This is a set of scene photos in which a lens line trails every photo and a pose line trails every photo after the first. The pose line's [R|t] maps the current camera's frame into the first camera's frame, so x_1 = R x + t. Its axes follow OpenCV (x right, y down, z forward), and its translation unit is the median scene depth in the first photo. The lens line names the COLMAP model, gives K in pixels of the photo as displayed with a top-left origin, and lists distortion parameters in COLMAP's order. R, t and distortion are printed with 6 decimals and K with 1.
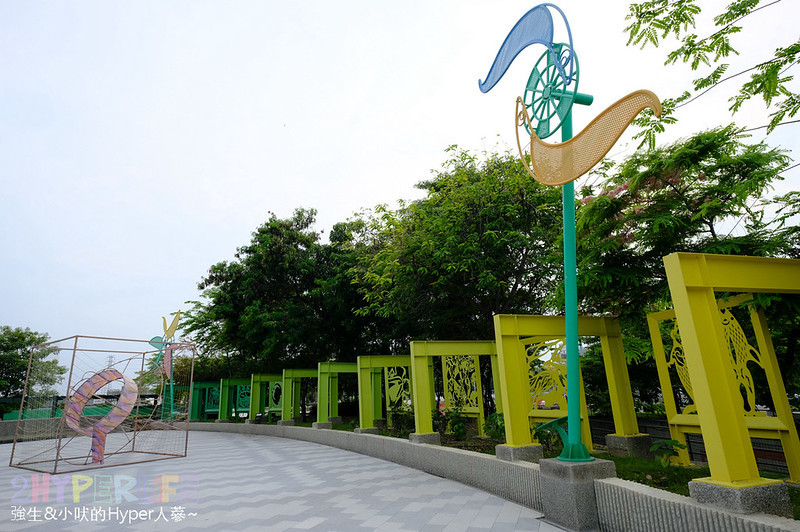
lens RADIAL K [[467.2, 0, 400.0], [0, 467.2, 266.0], [0, 0, 1]] dist [-0.001372, -0.000302]
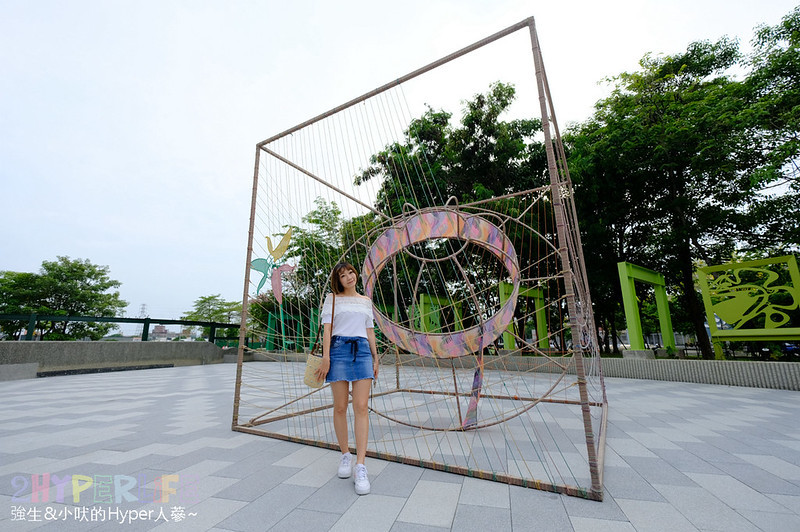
lens RADIAL K [[358.2, 0, 400.0], [0, 358.2, 266.0], [0, 0, 1]] dist [0.000148, 0.000021]
pose [[0.996096, 0.037265, 0.080022, -0.192053], [-0.042092, 0.997340, 0.059505, 0.071417], [-0.077592, -0.062641, 0.995015, 0.185061]]
